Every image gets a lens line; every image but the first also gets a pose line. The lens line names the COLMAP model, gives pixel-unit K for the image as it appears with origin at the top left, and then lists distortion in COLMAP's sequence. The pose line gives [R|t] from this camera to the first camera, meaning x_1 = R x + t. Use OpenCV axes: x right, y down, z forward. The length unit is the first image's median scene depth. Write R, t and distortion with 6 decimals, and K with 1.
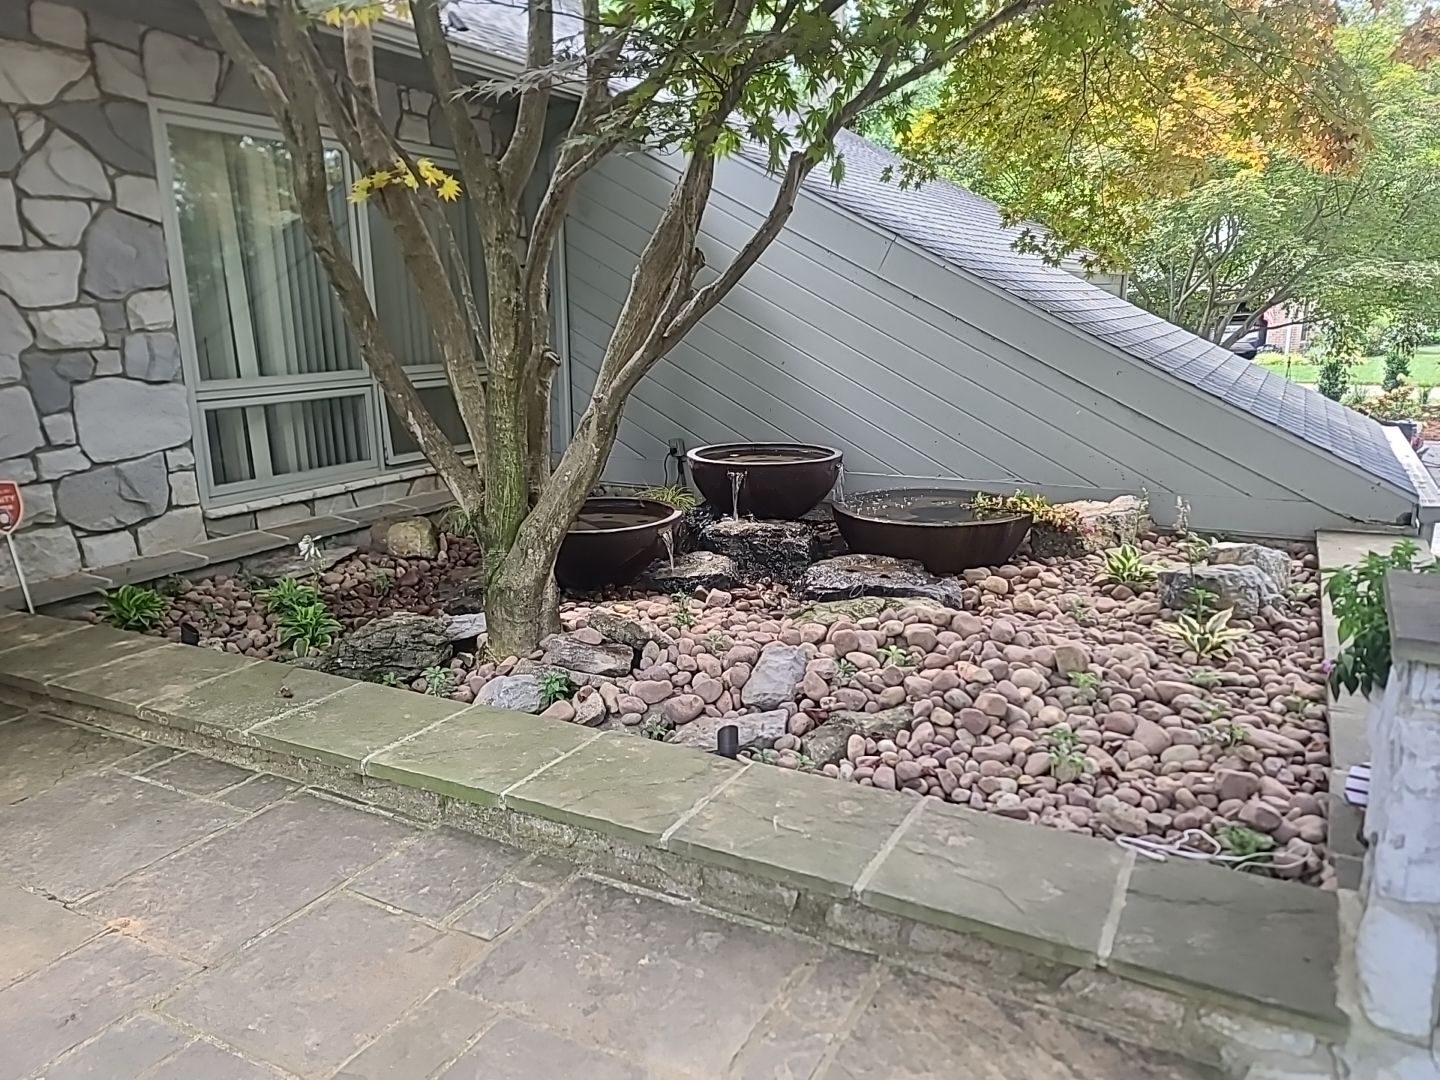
lens RADIAL K [[1036.2, 0, 720.0], [0, 1036.2, 540.0], [0, 0, 1]] dist [0.099683, -0.081664]
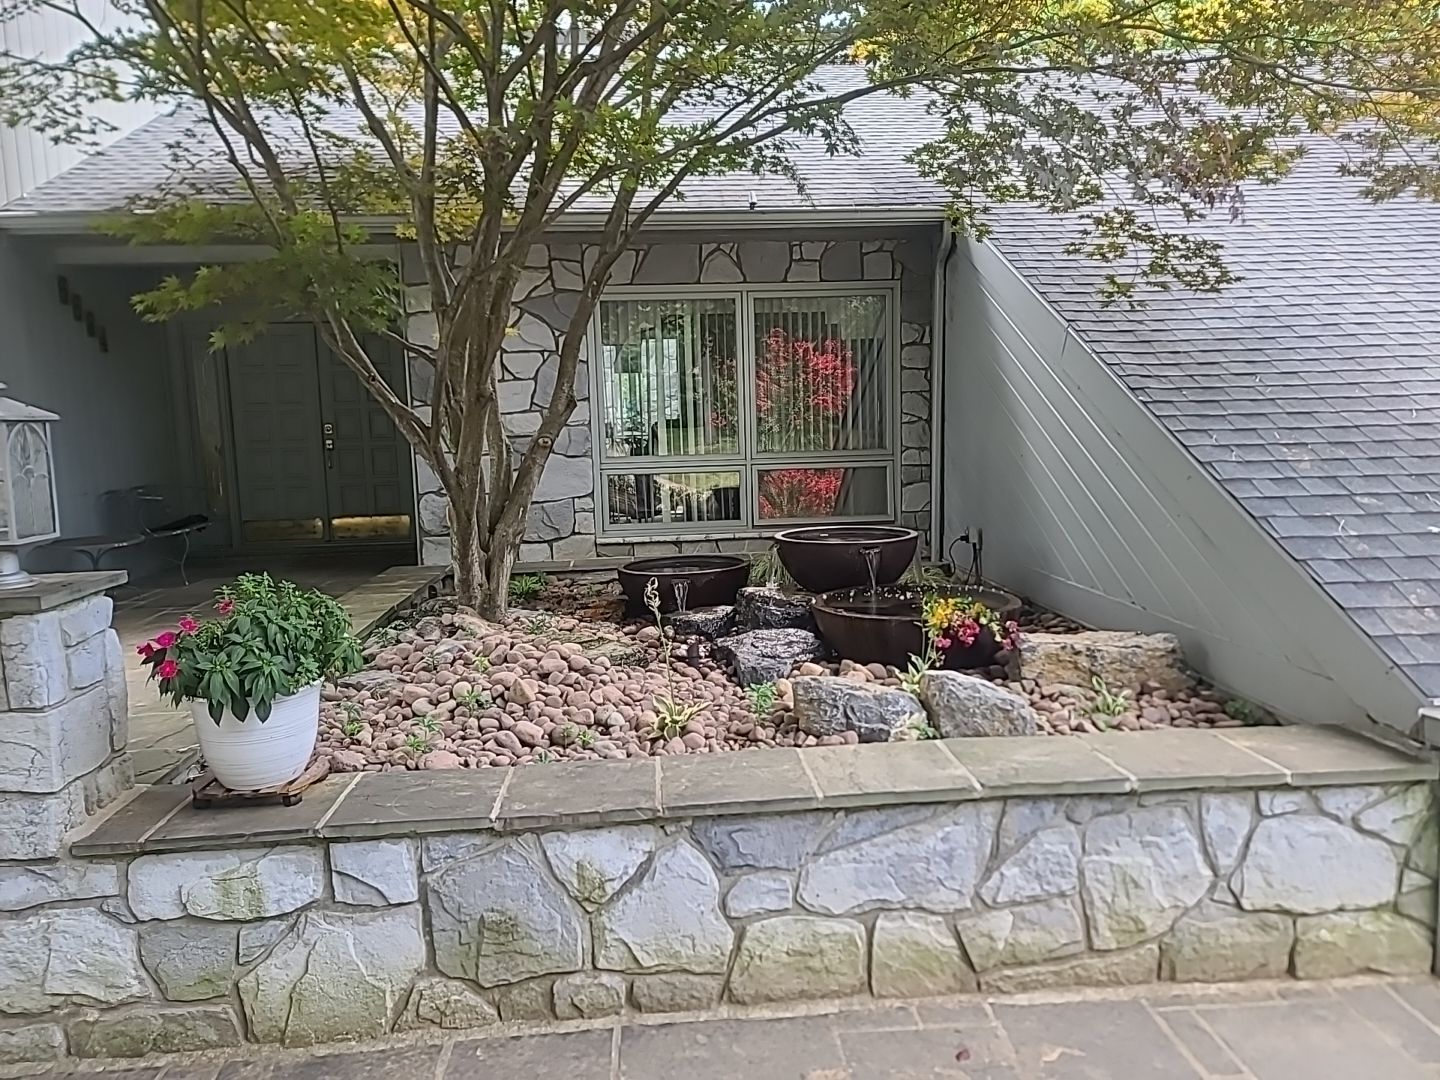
lens RADIAL K [[1036.2, 0, 720.0], [0, 1036.2, 540.0], [0, 0, 1]] dist [0.099683, -0.081664]
pose [[0.562457, 0.109886, -0.819492, 0.978007], [-0.167133, 0.985780, 0.017472, -0.092593], [0.809759, 0.127137, 0.572824, 0.297988]]
